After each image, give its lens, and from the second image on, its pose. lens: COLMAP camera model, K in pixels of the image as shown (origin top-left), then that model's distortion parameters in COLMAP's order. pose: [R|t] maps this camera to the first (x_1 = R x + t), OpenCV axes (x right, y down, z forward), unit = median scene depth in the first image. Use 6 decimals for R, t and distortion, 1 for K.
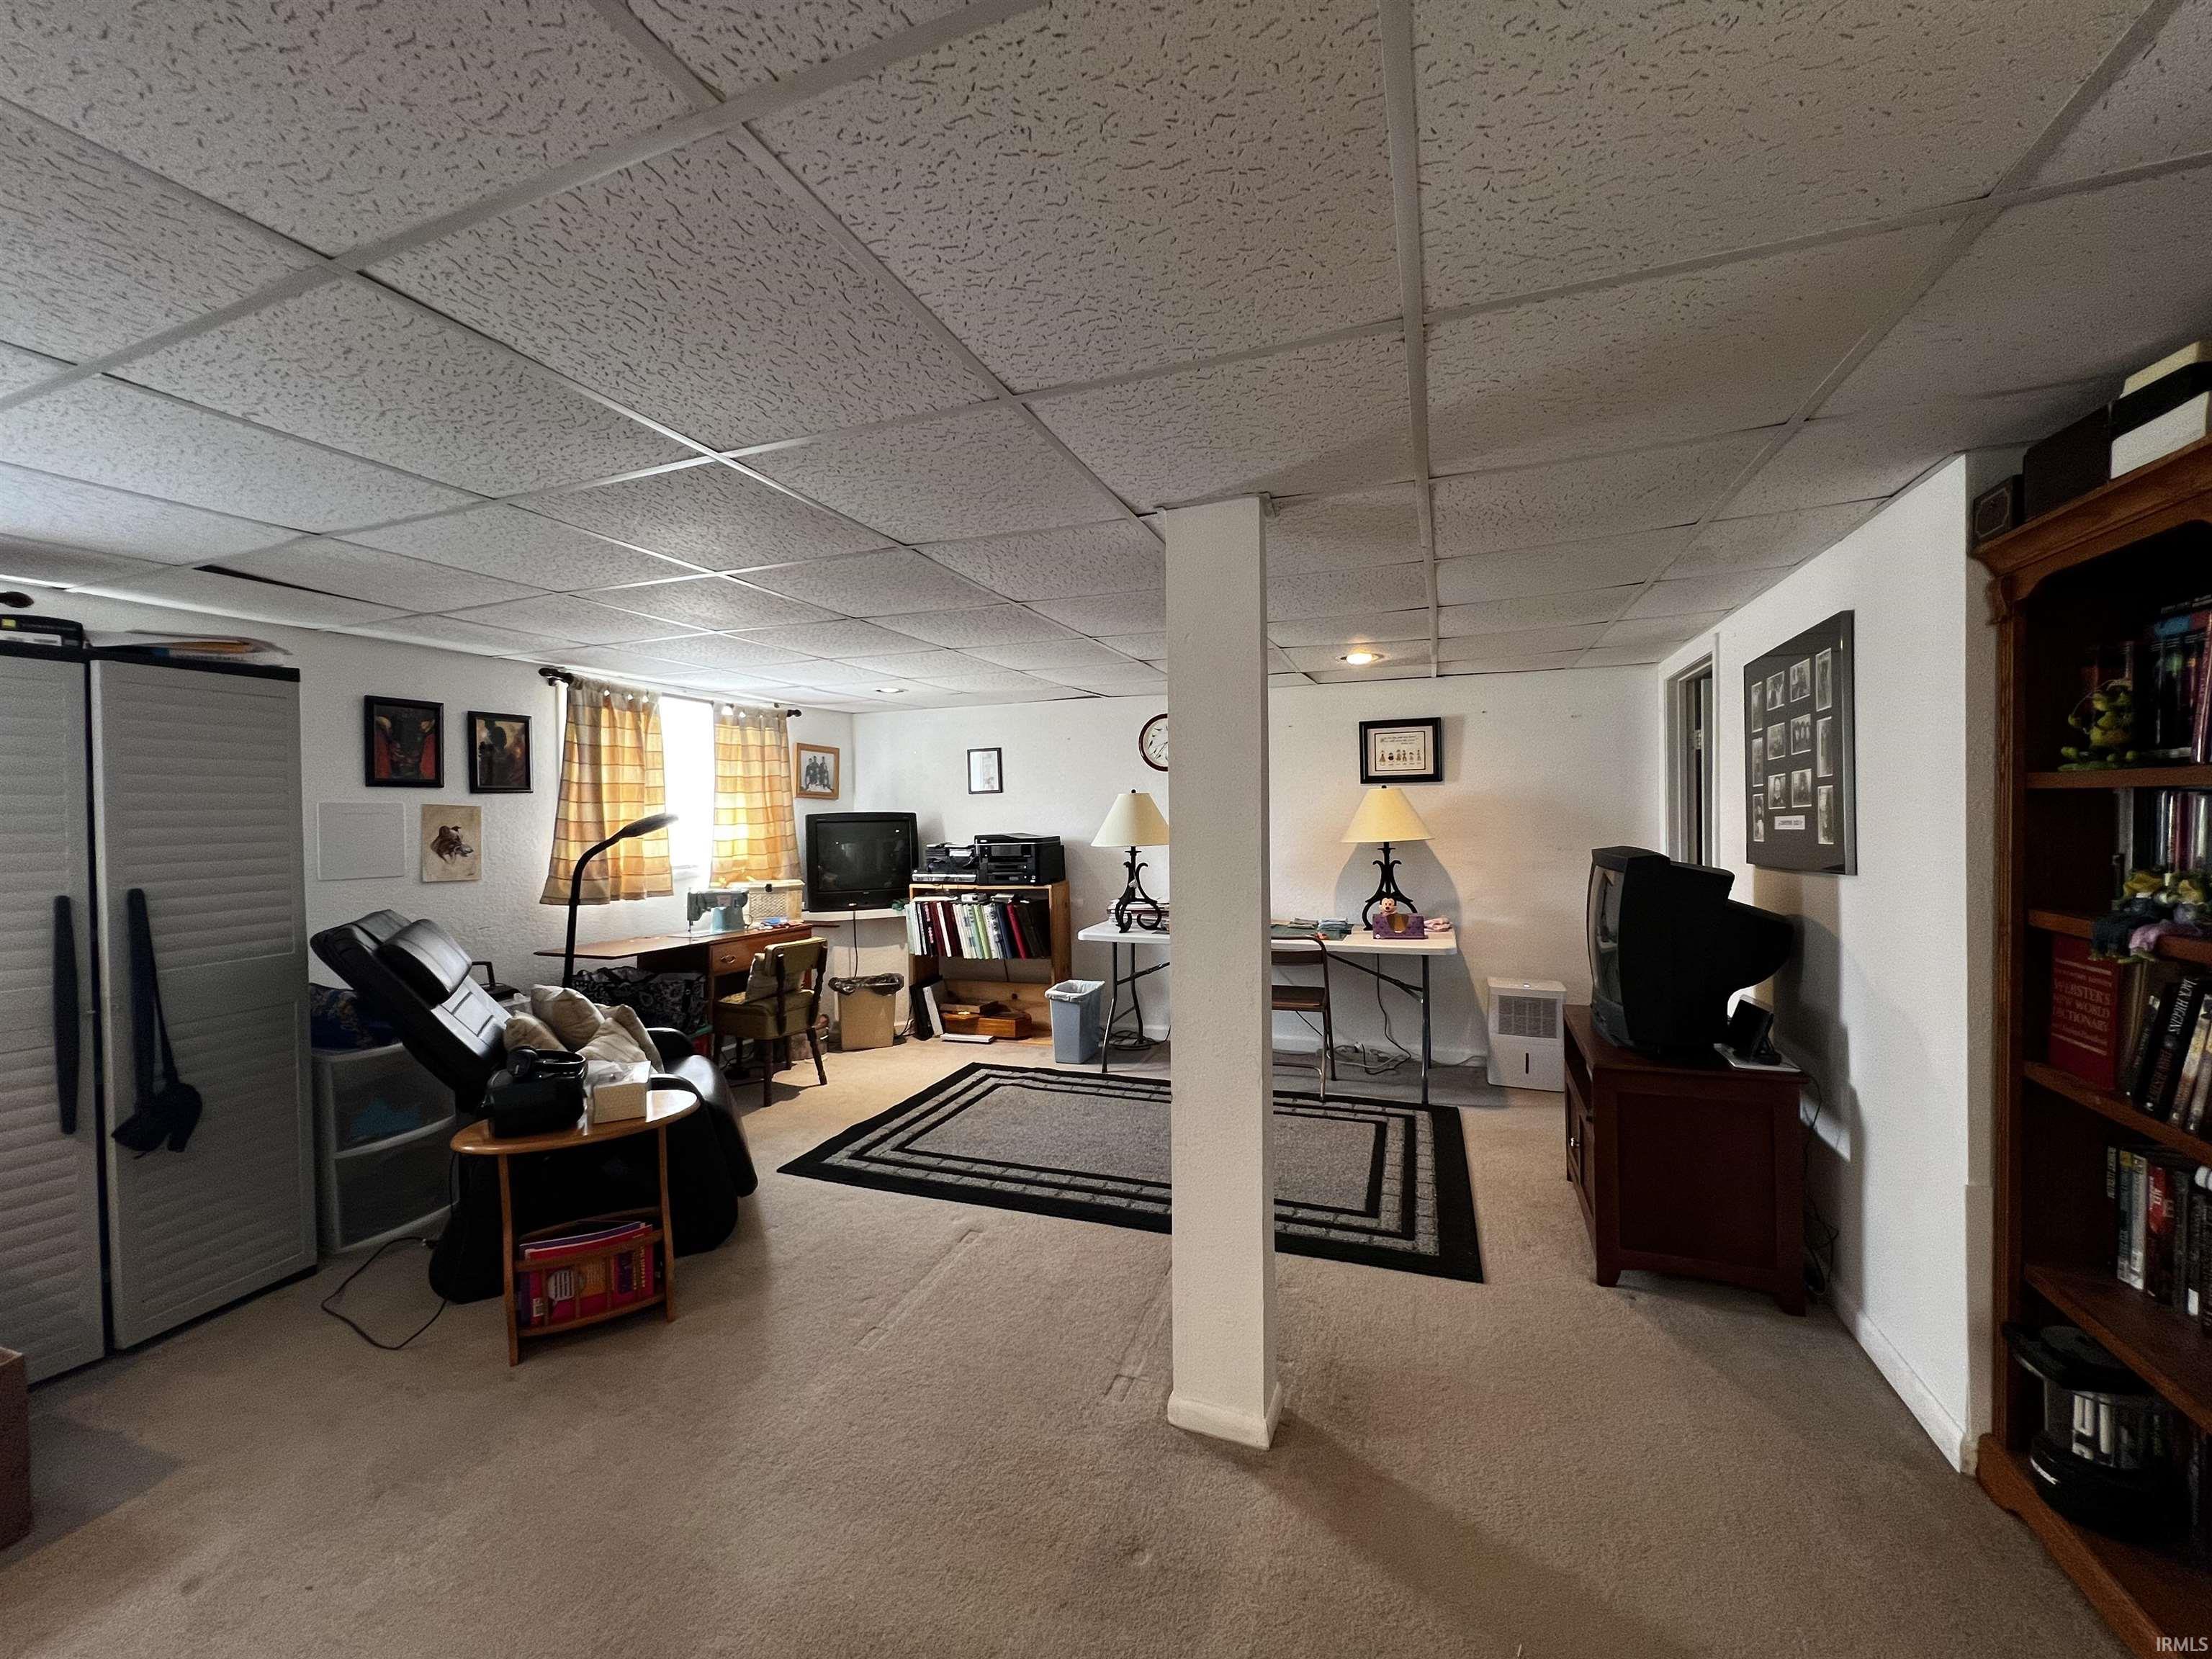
lens RADIAL K [[877.4, 0, 1101.1], [0, 877.4, 827.0], [0, 0, 1]] dist [-0.003491, -0.000061]
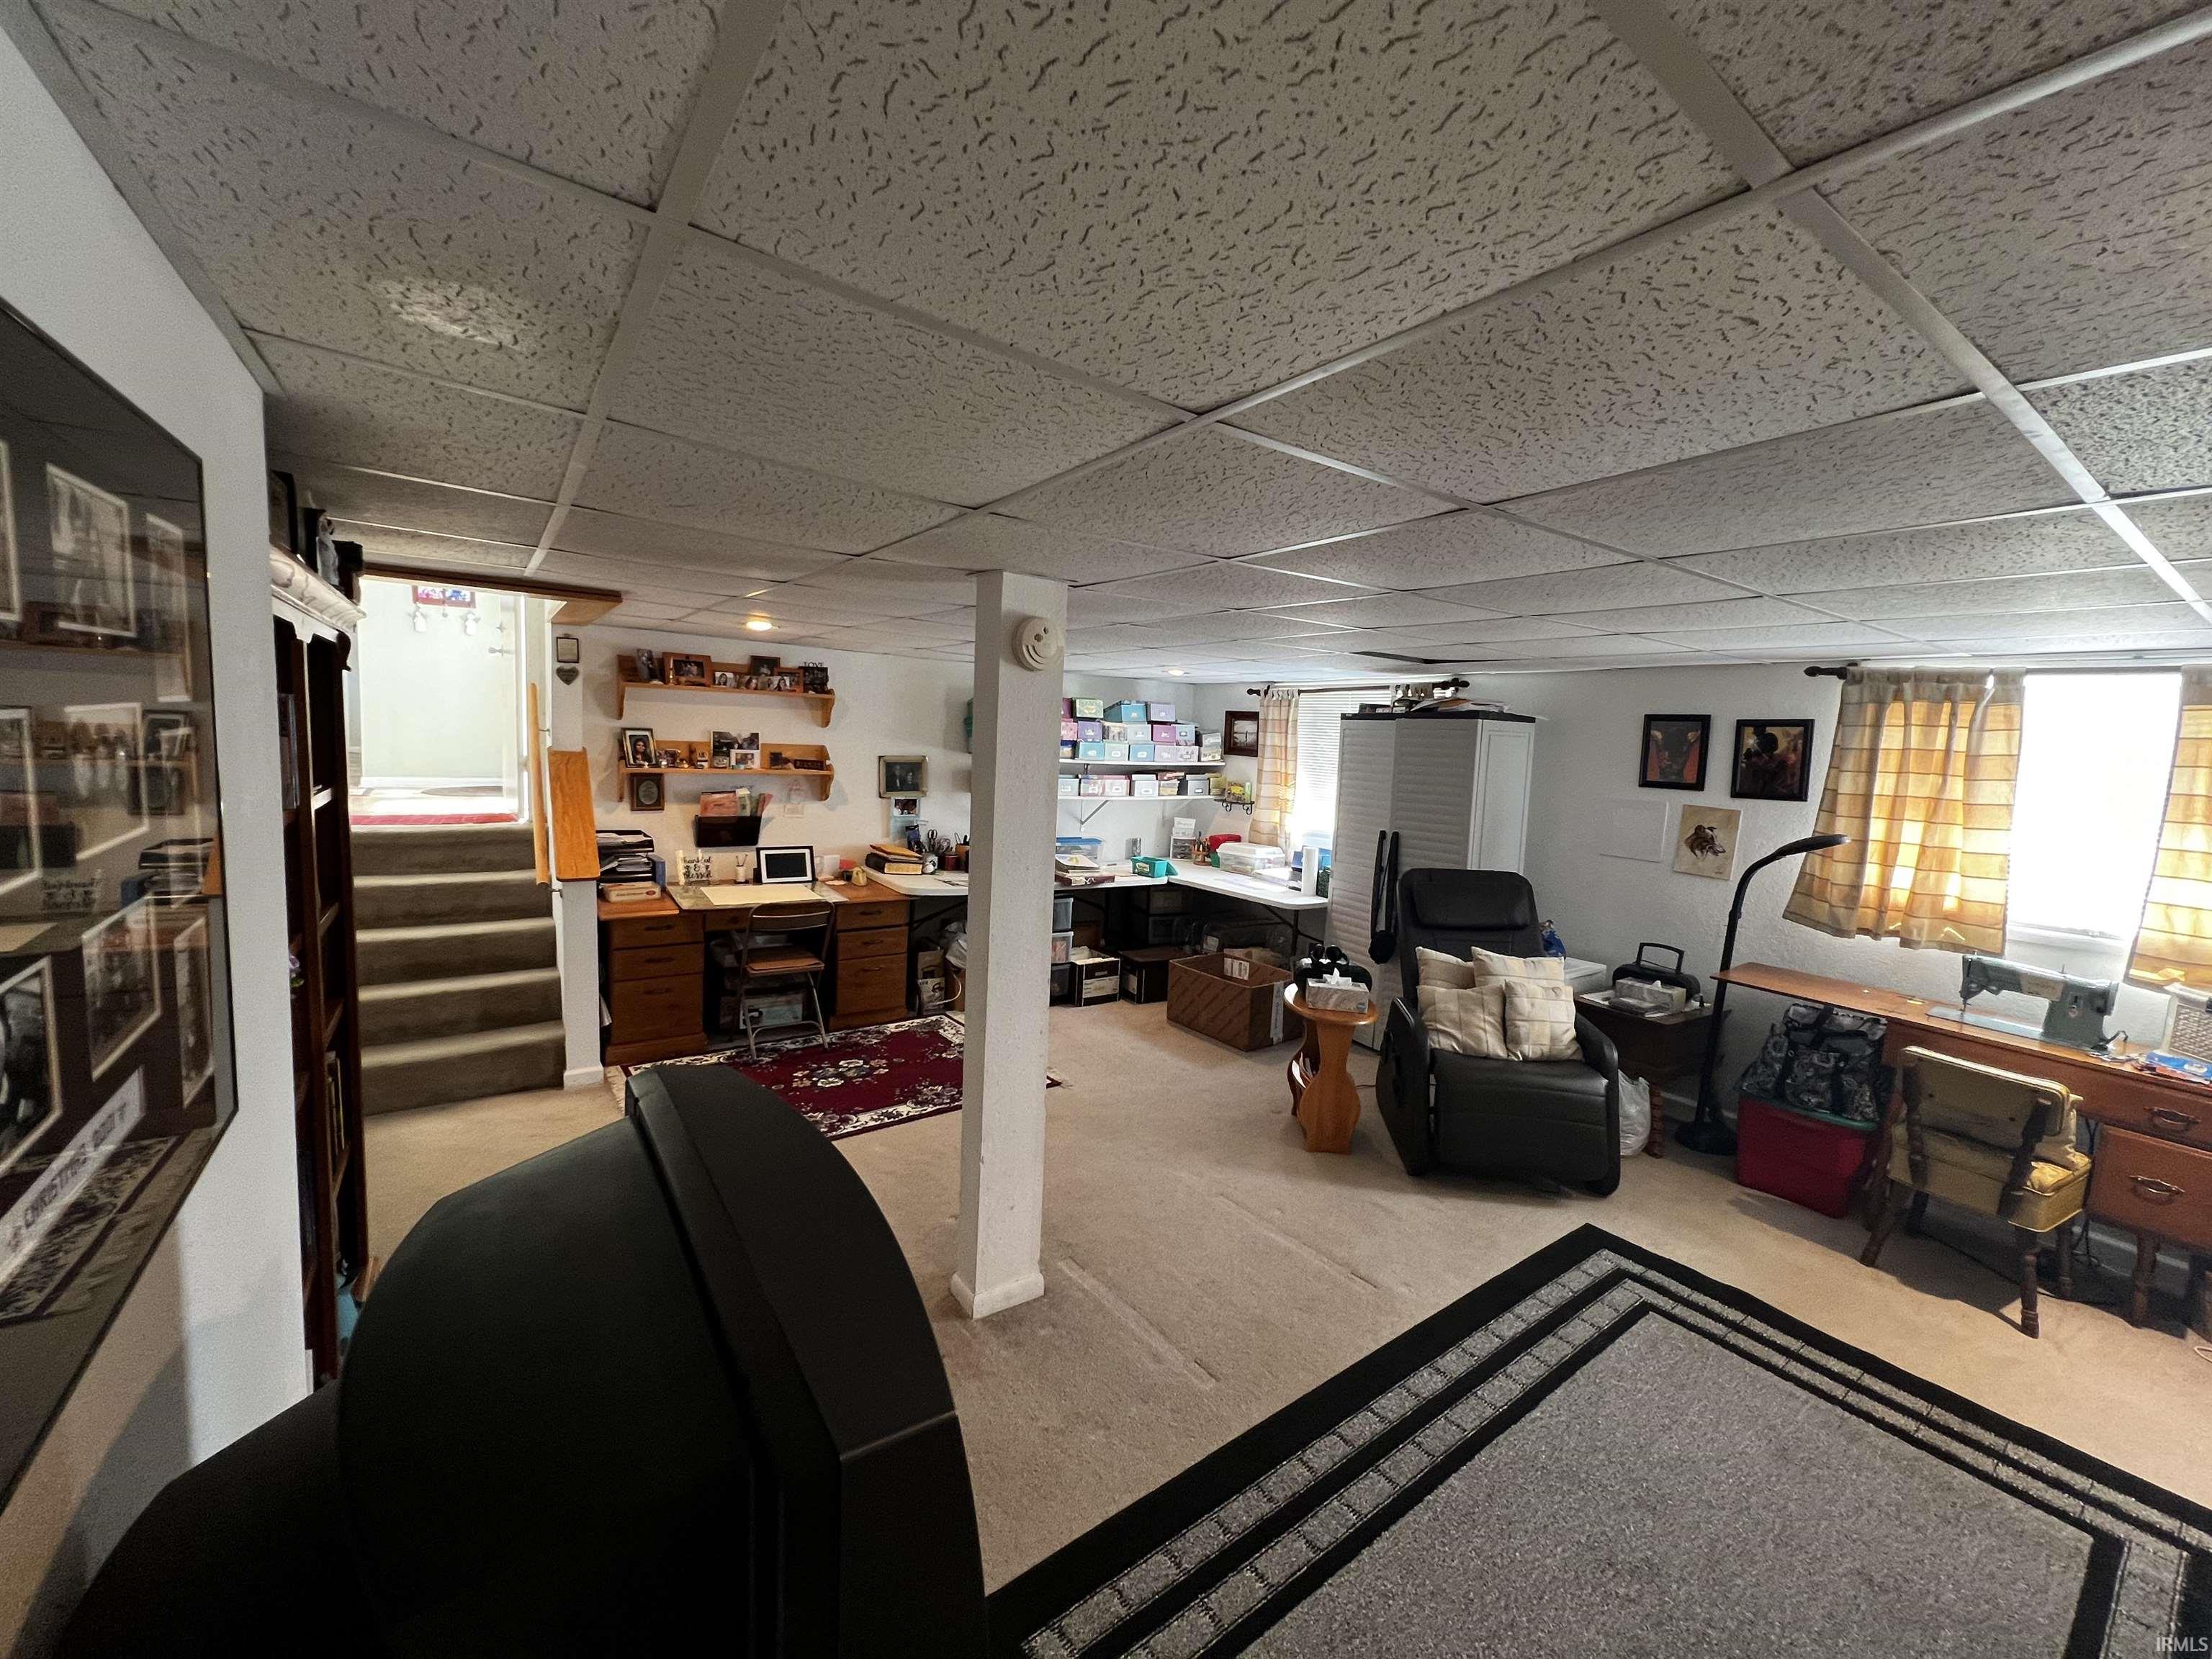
lens RADIAL K [[877.4, 0, 1095.9], [0, 877.4, 823.3], [0, 0, 1]] dist [-0.003491, -0.000061]
pose [[-0.551188, 0.072309, -0.831242, 0.587997], [-0.050921, 0.991466, 0.120012, -0.096141], [0.832826, 0.108477, -0.542802, 0.944451]]
